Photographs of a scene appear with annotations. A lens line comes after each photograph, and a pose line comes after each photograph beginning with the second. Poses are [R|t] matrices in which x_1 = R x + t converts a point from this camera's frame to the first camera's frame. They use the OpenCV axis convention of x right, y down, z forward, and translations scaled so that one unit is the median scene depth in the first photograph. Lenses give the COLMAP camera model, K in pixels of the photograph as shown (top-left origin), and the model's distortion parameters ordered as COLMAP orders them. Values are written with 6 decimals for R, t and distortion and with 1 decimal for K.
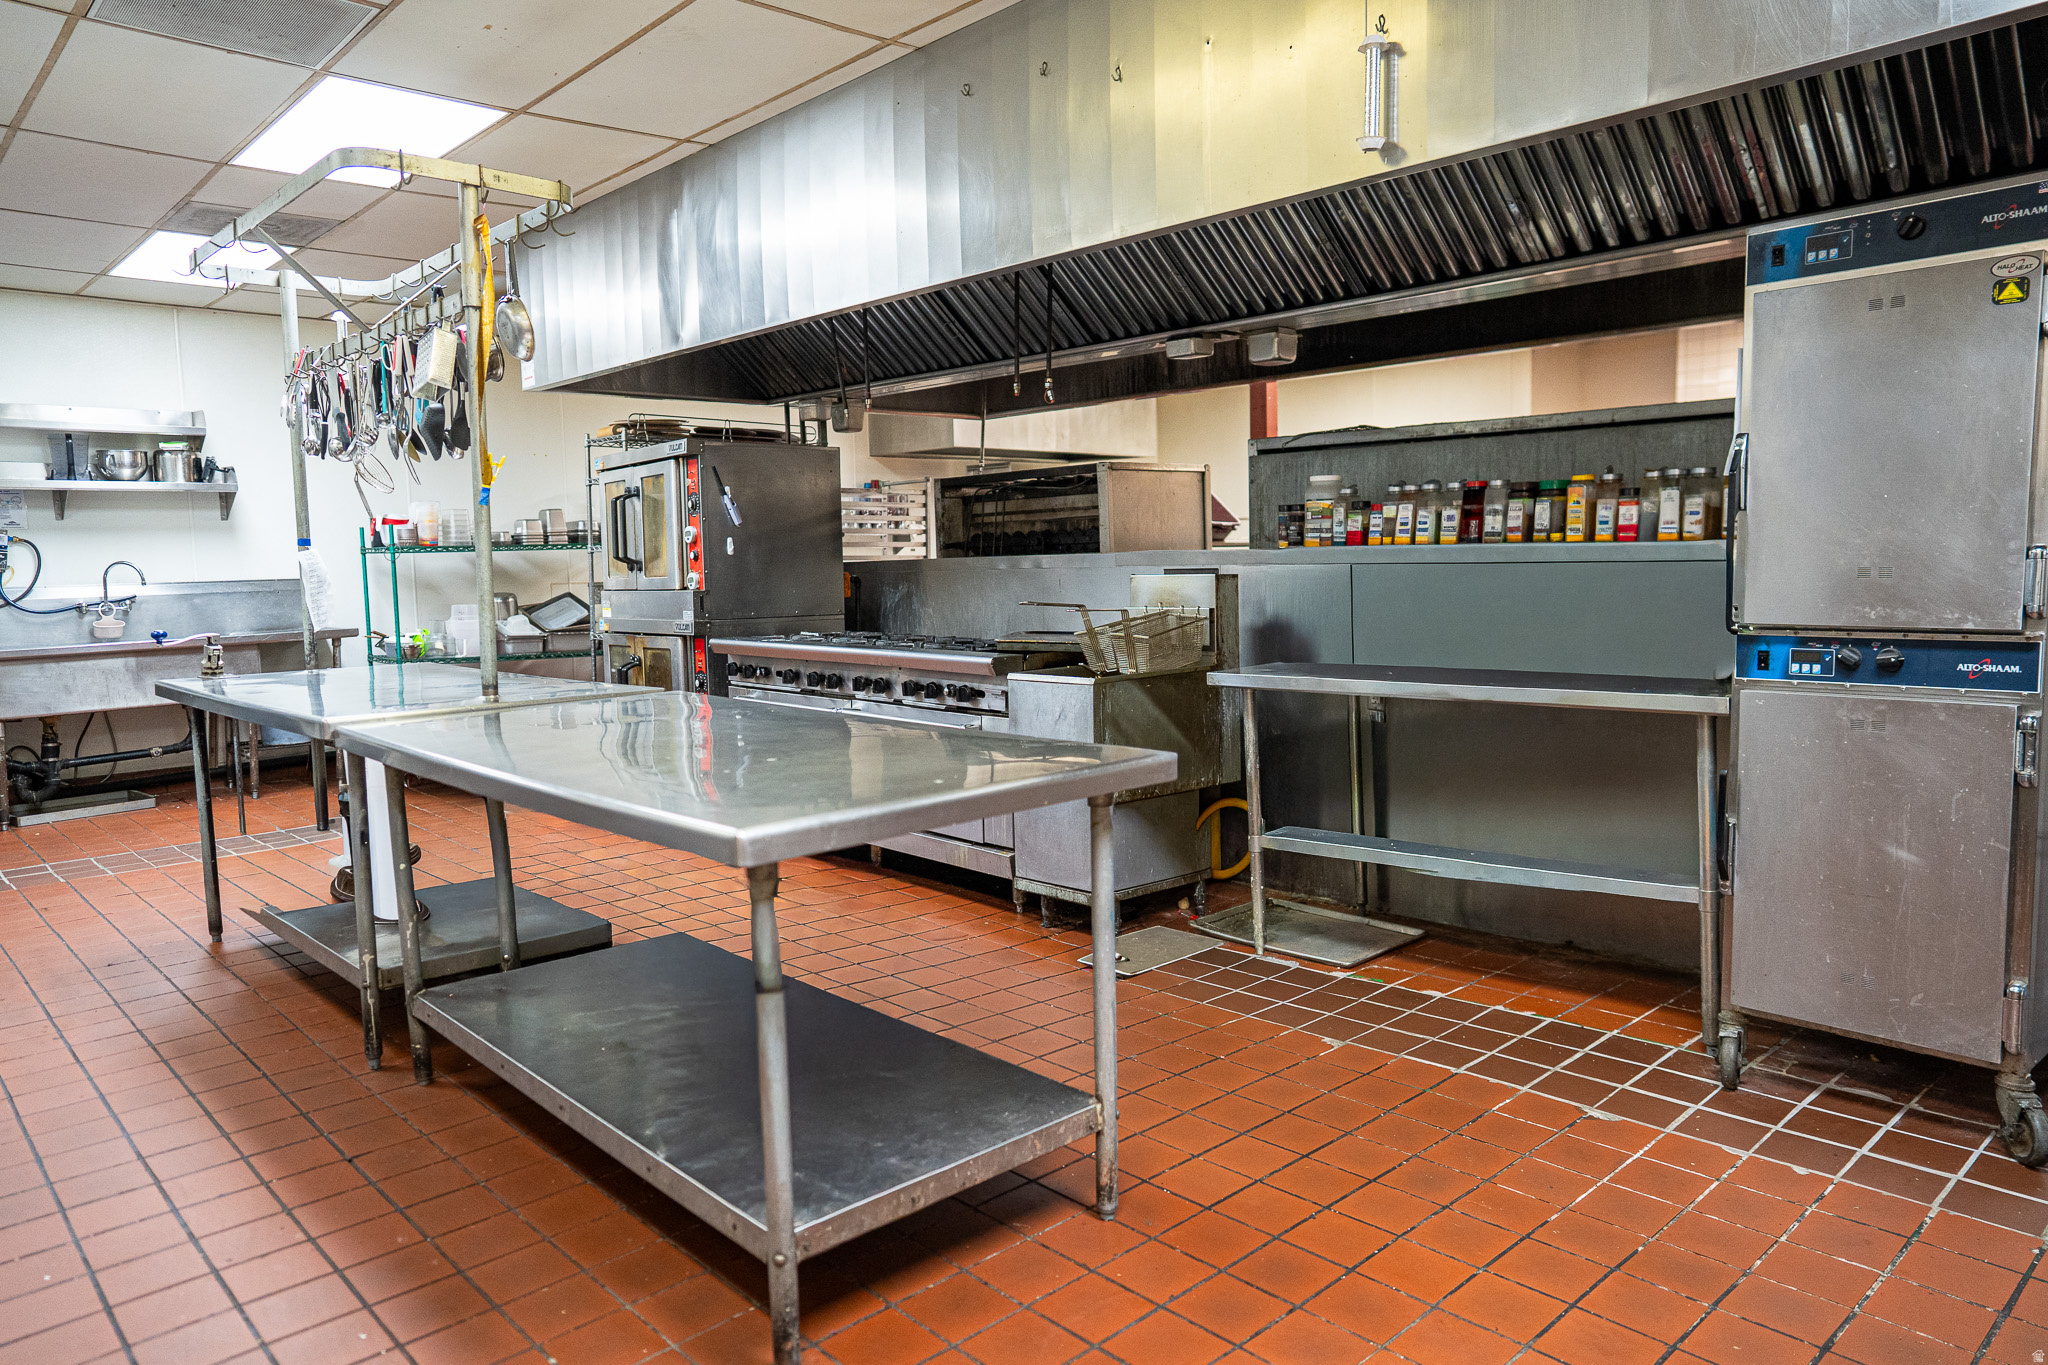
lens RADIAL K [[1378.8, 0, 1024.1], [0, 1378.8, 678.2], [0, 0, 1]] dist [-0.038172, -0.000480]
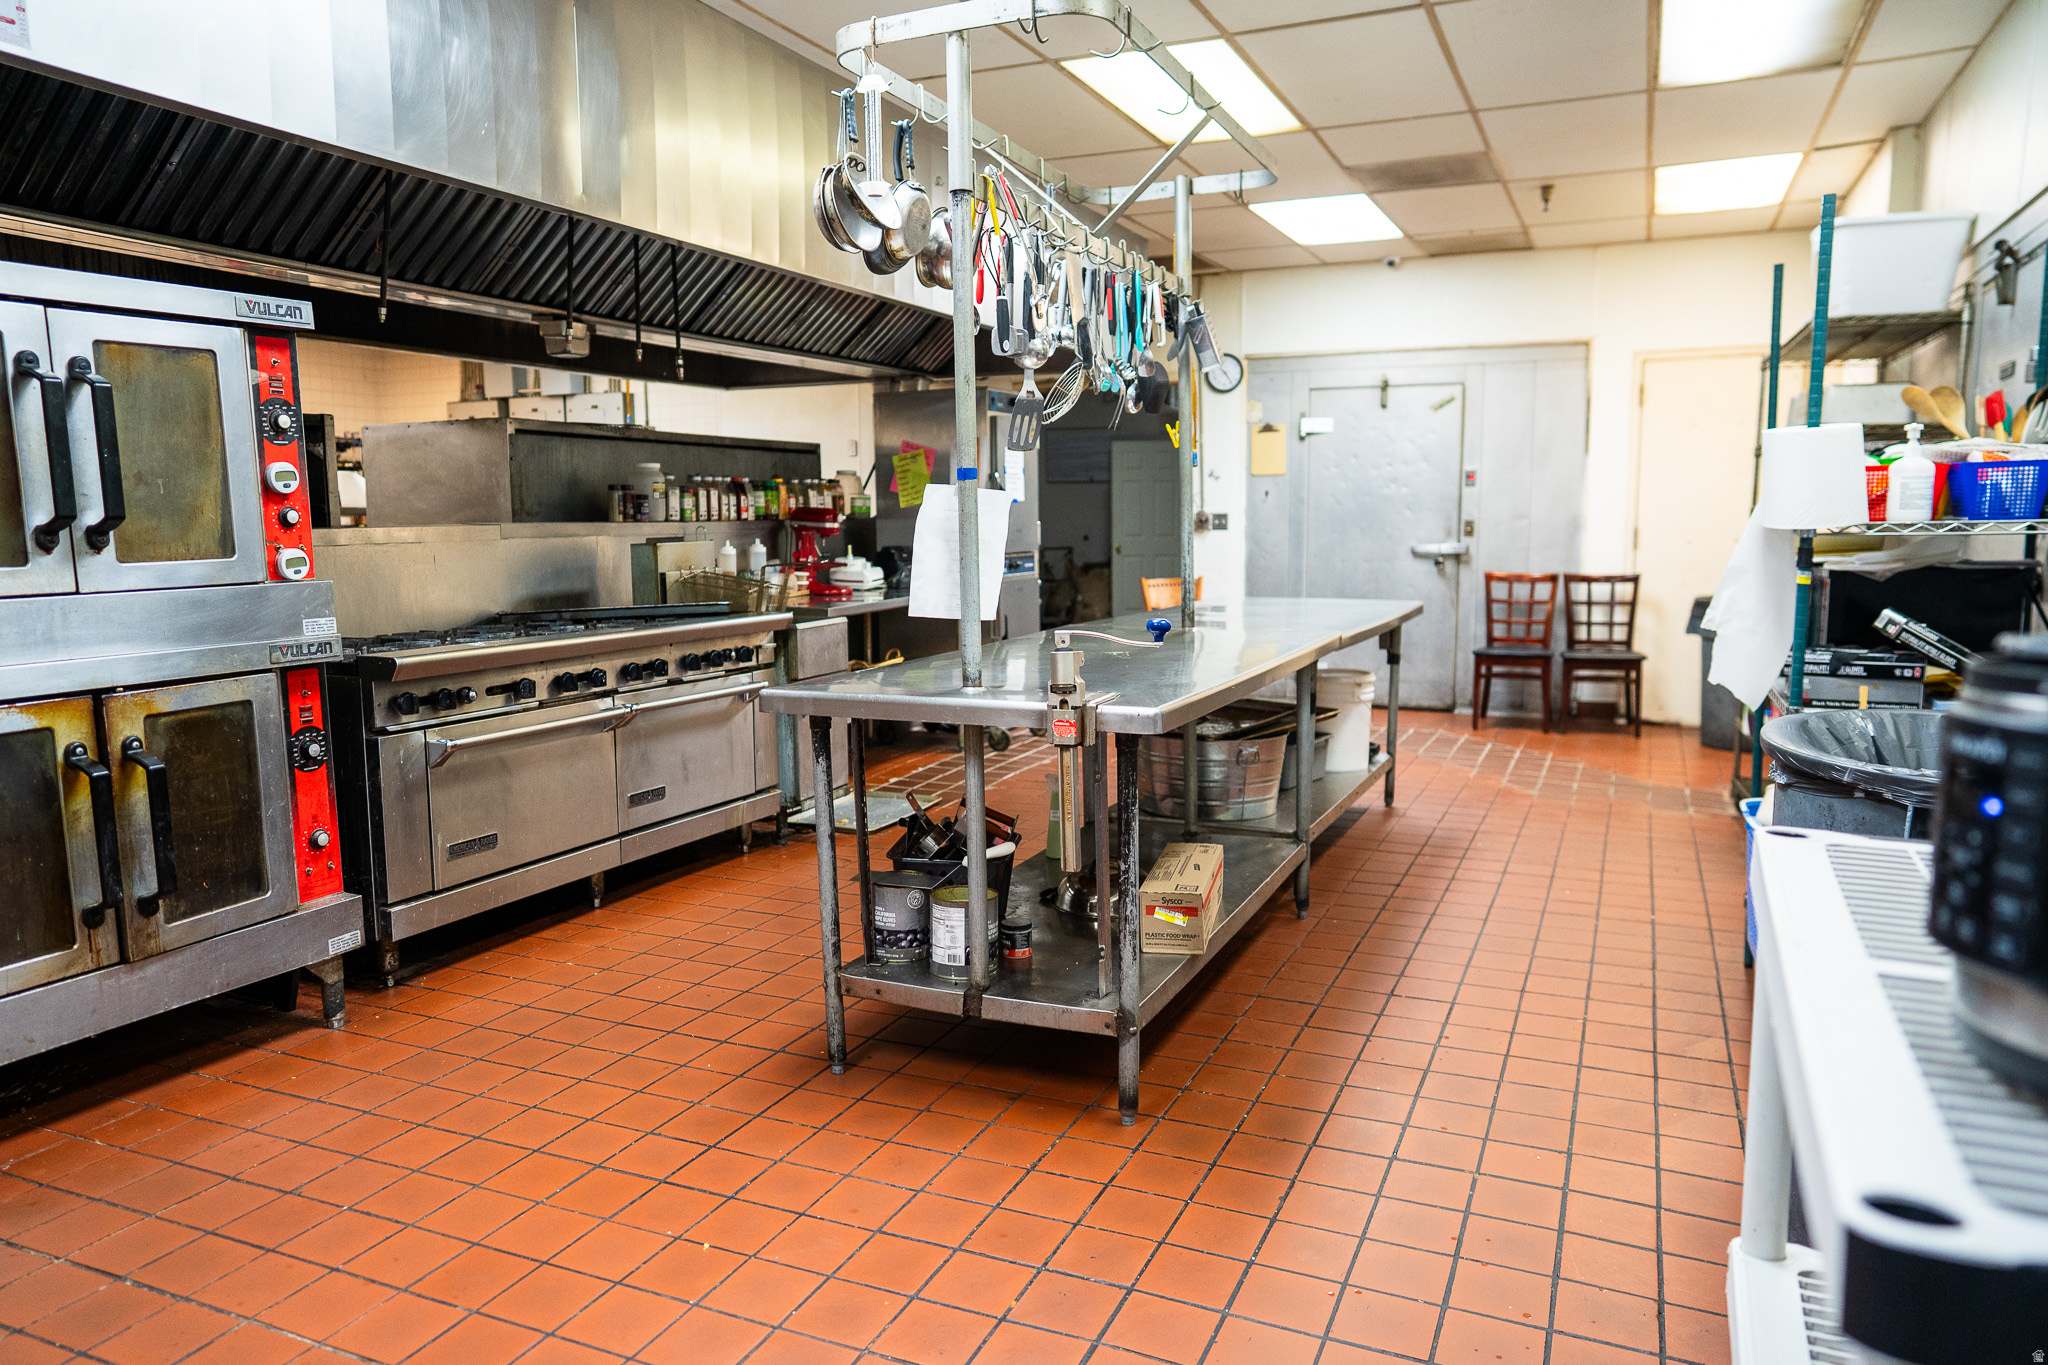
lens RADIAL K [[1378.8, 0, 1023.1], [0, 1378.8, 687.1], [0, 0, 1]] dist [-0.038172, -0.000480]
pose [[-0.395028, -0.089007, 0.914347, -1.016726], [0.097995, 0.985534, 0.138274, -0.082646], [-0.913427, 0.144224, -0.380592, 1.135390]]
